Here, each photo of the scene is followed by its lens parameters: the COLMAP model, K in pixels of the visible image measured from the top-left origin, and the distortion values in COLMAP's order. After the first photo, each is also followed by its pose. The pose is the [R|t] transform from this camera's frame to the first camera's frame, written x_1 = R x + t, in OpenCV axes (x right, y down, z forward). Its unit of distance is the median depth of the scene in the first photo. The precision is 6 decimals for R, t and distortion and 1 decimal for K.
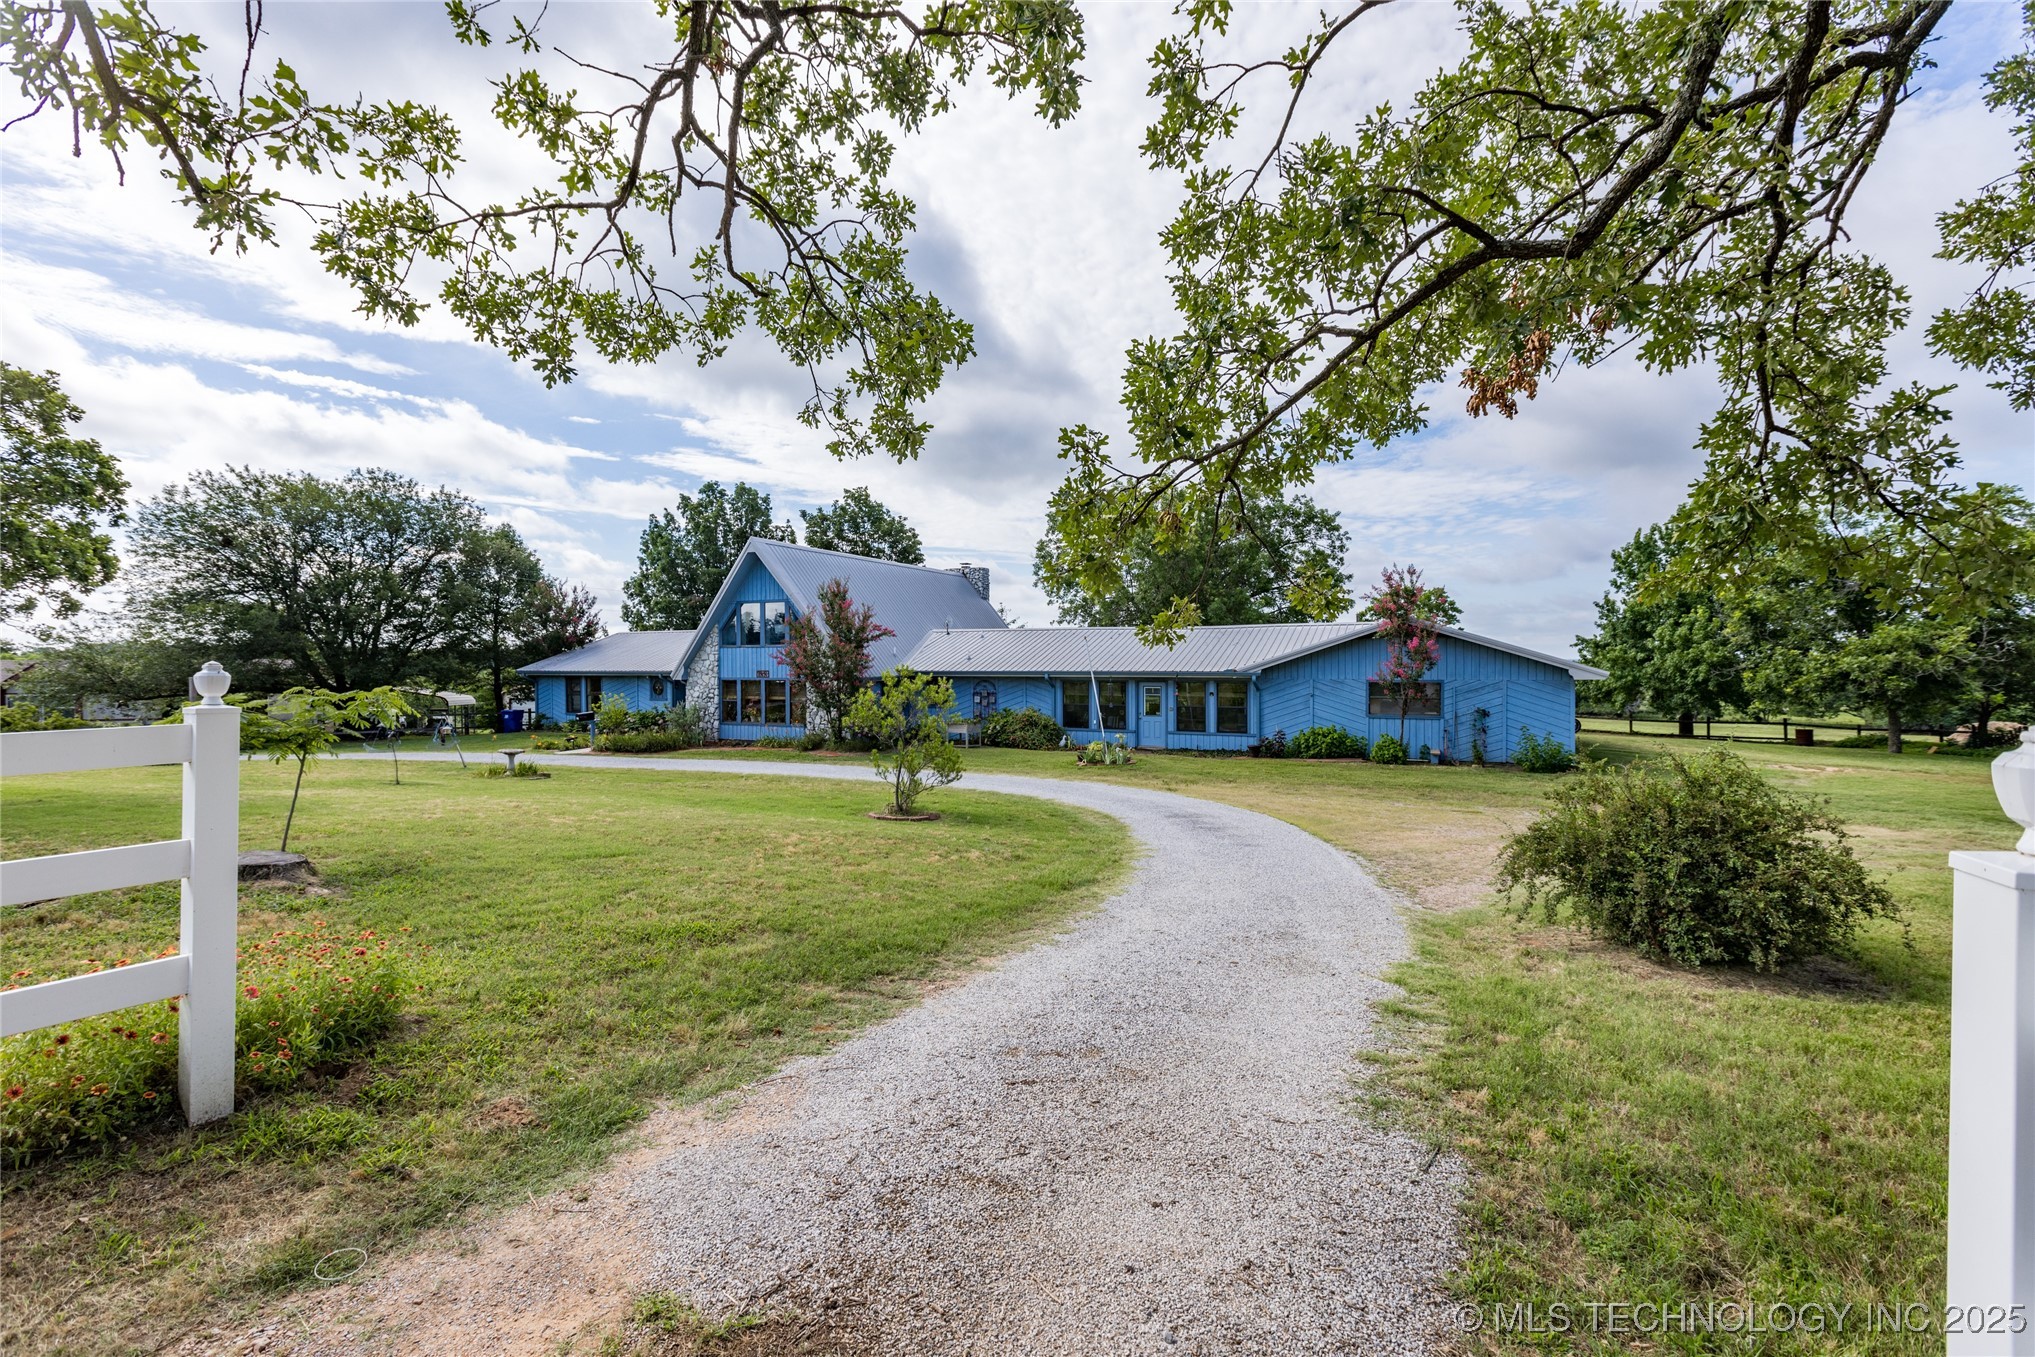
lens RADIAL K [[912.7, 0, 1019.7], [0, 912.7, 681.4], [0, 0, 1]] dist [0.000846, 0.000150]
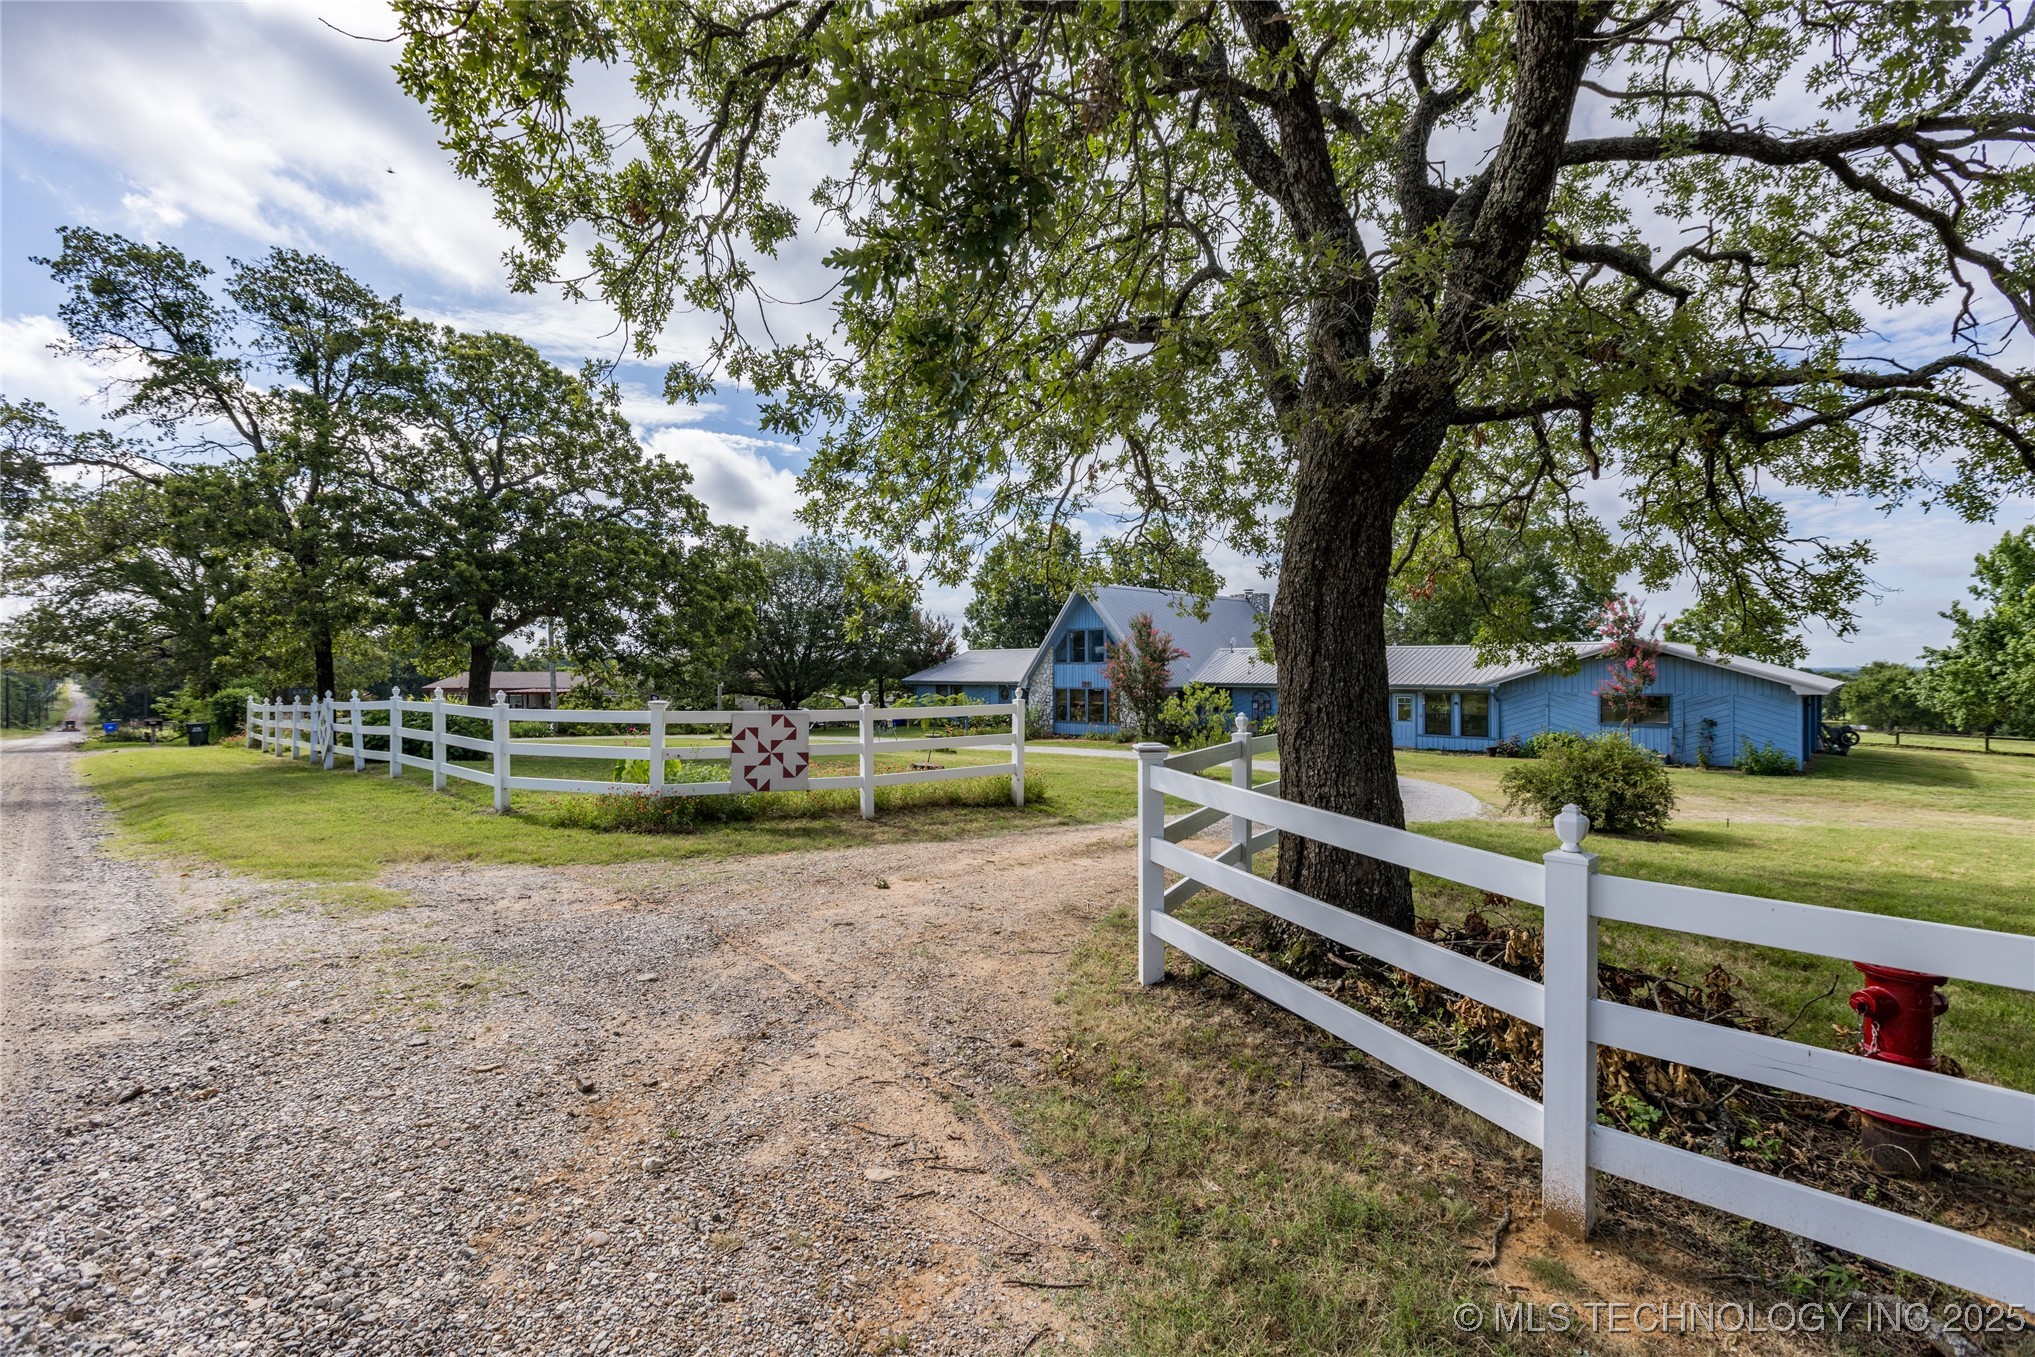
lens RADIAL K [[912.7, 0, 1006.0], [0, 912.7, 681.0], [0, 0, 1]] dist [0.000846, 0.000150]
pose [[0.947047, 0.004129, -0.321068, 0.030541], [-0.006939, 0.999947, -0.007608, -0.002041], [0.321020, 0.009433, 0.947026, -0.277394]]
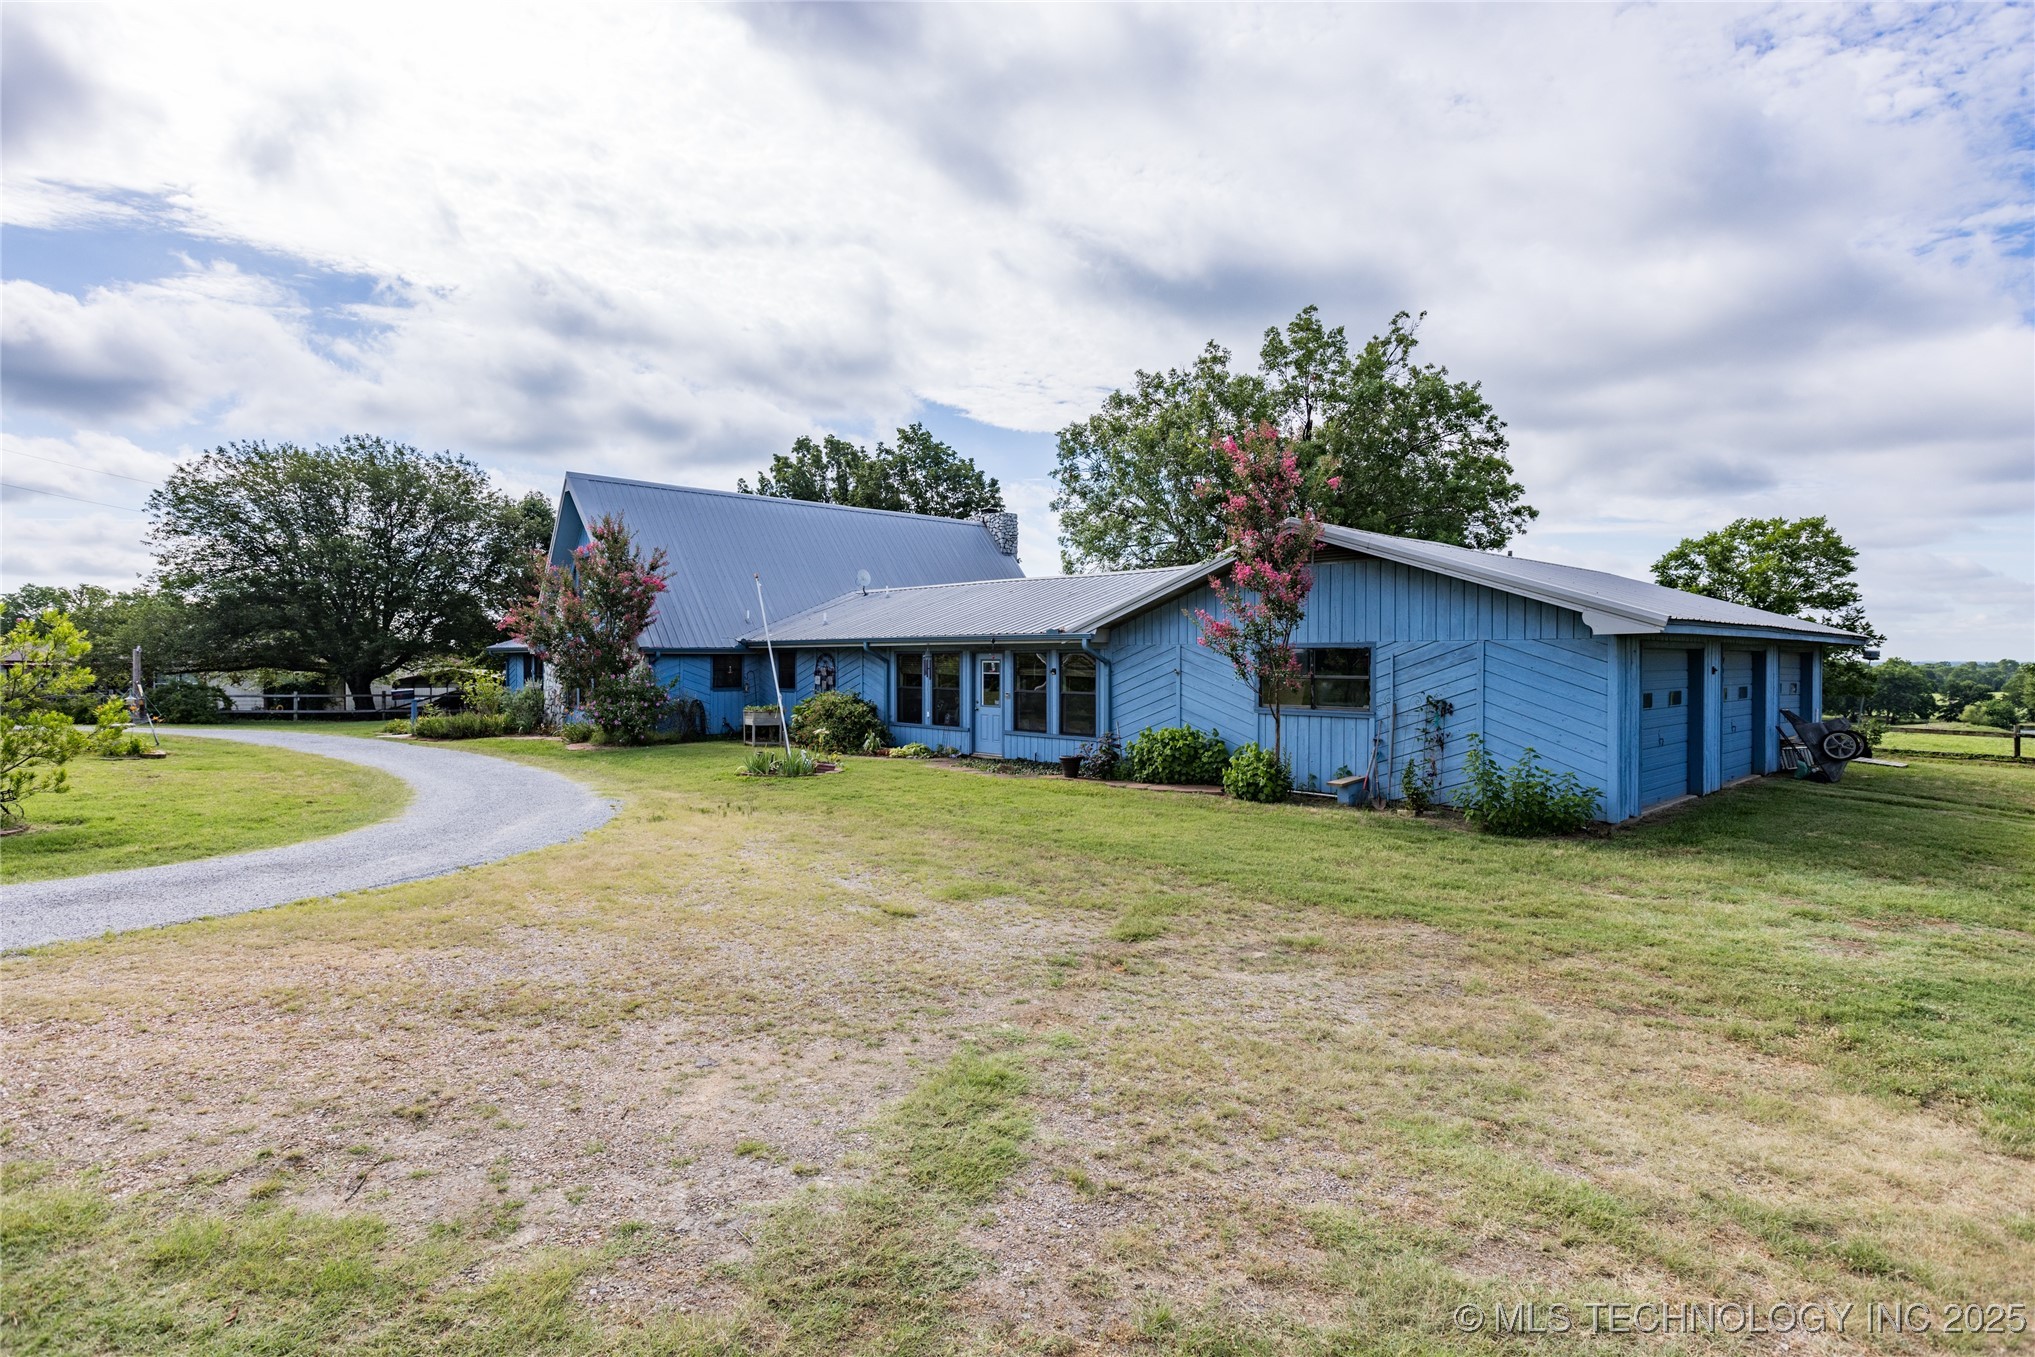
lens RADIAL K [[1034.0, 0, 1022.2], [0, 1034.0, 633.8], [0, 0, 1]] dist [0.003297, 0.000087]
pose [[0.930009, -0.006240, -0.367485, 0.383336], [-0.011092, 0.998924, -0.045034, 0.017643], [0.367370, 0.045958, 0.928939, 0.299053]]
